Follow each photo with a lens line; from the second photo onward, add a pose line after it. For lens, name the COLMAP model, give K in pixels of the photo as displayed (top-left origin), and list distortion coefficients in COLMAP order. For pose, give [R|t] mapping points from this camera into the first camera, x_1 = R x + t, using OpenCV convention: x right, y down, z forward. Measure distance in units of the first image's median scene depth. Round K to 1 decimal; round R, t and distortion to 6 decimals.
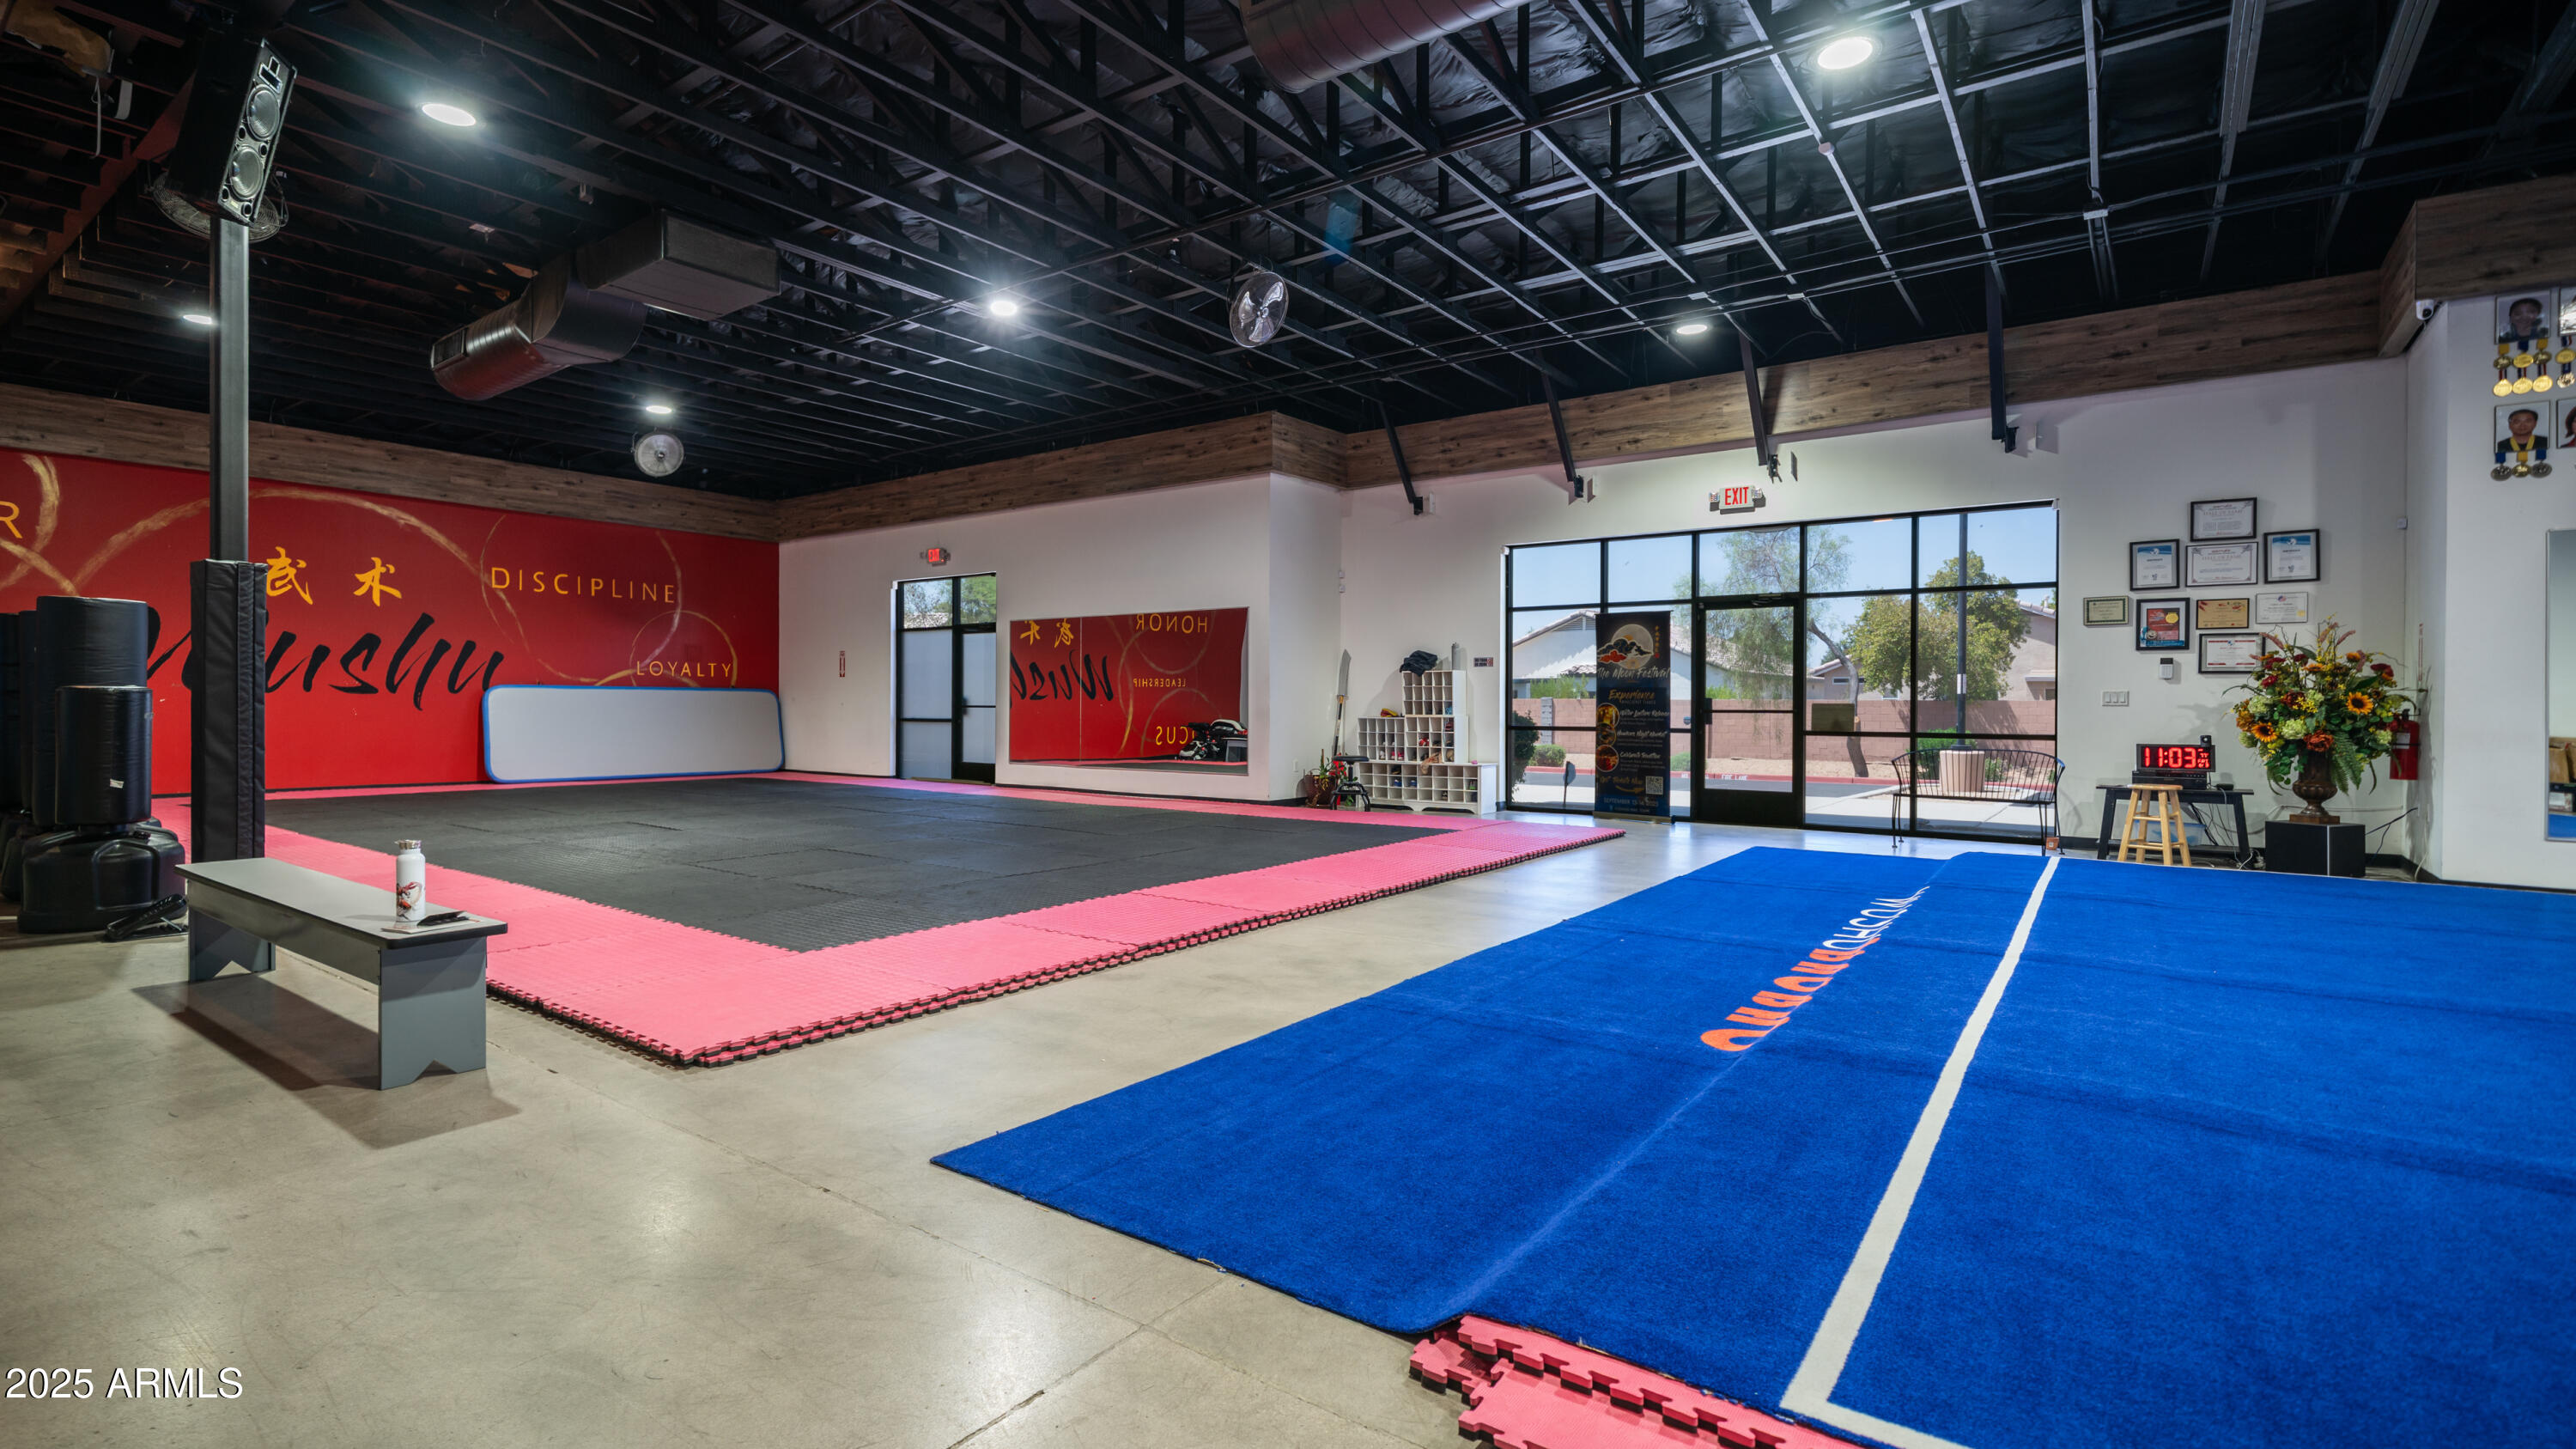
lens RADIAL K [[1184.1, 0, 1274.4], [0, 1184.1, 706.9], [0, 0, 1]] dist [-0.012511, 0.001326]
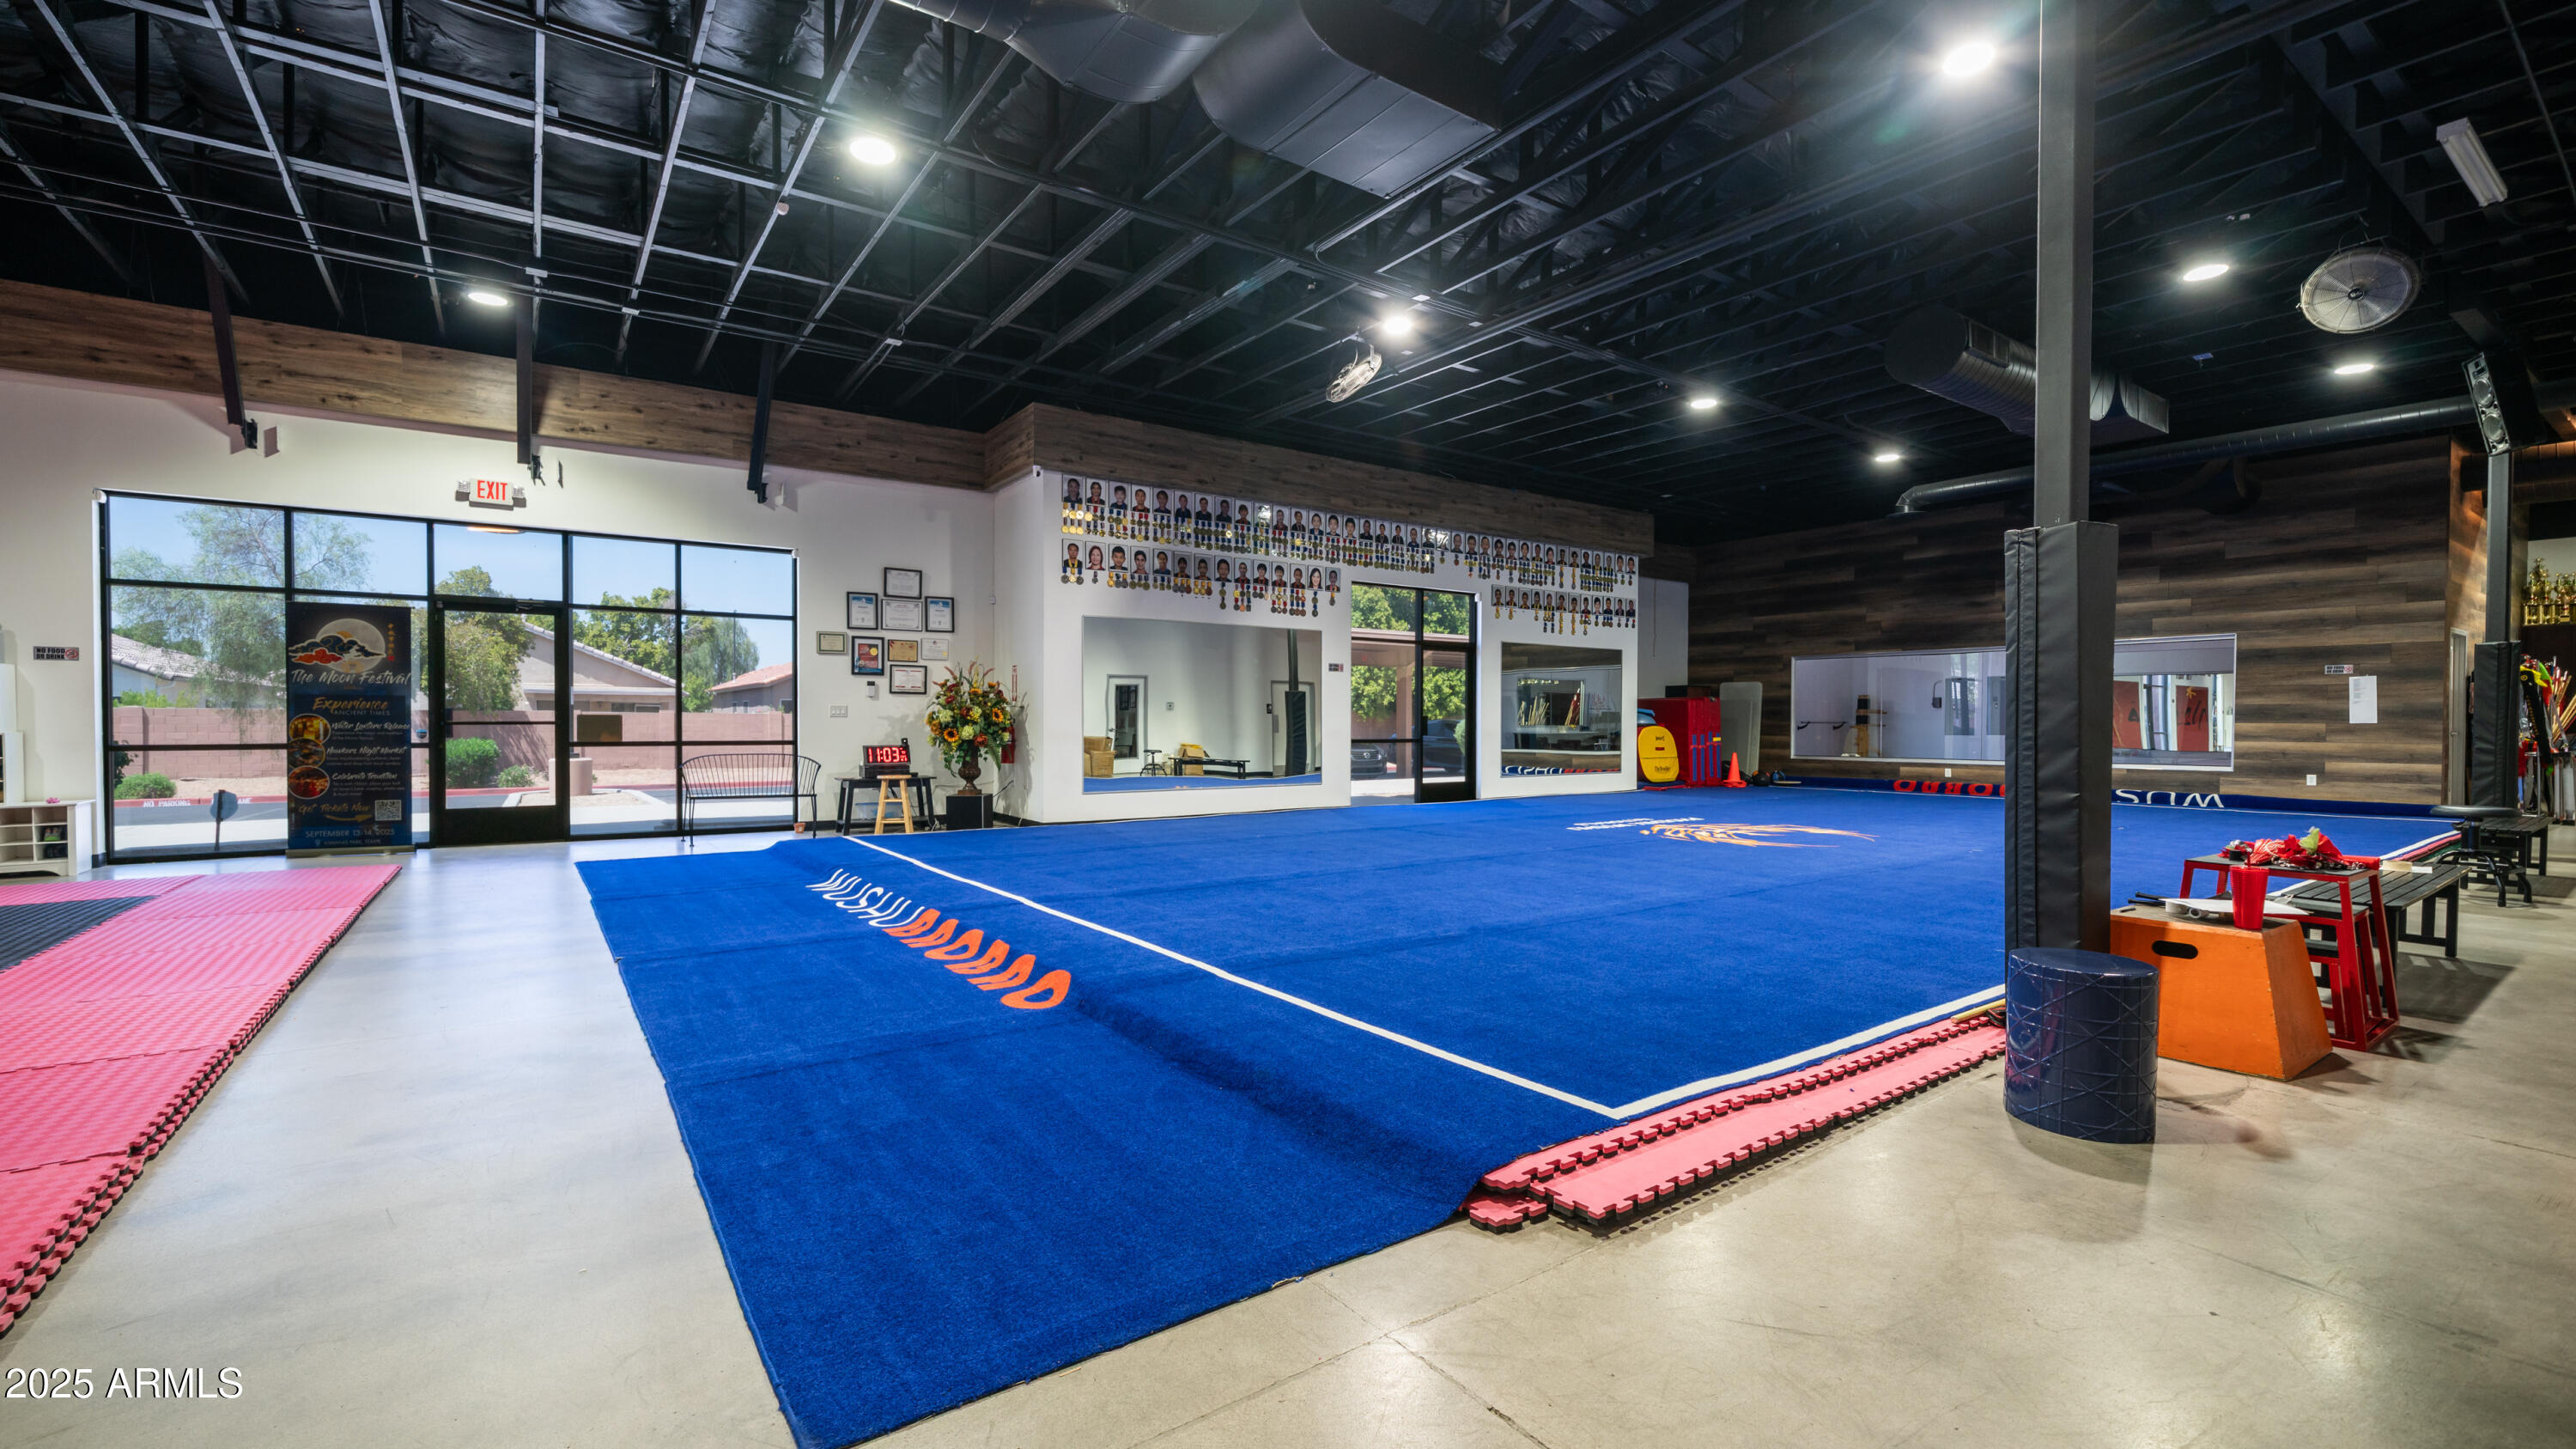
lens RADIAL K [[1045.4, 0, 1271.0], [0, 1045.4, 736.9], [0, 0, 1]] dist [0.001851, 0.000093]
pose [[0.321104, -0.019517, 0.946843, -0.215299], [-0.000030, 0.999787, 0.020619, -0.002622], [-0.947044, -0.006650, 0.321035, 0.175362]]
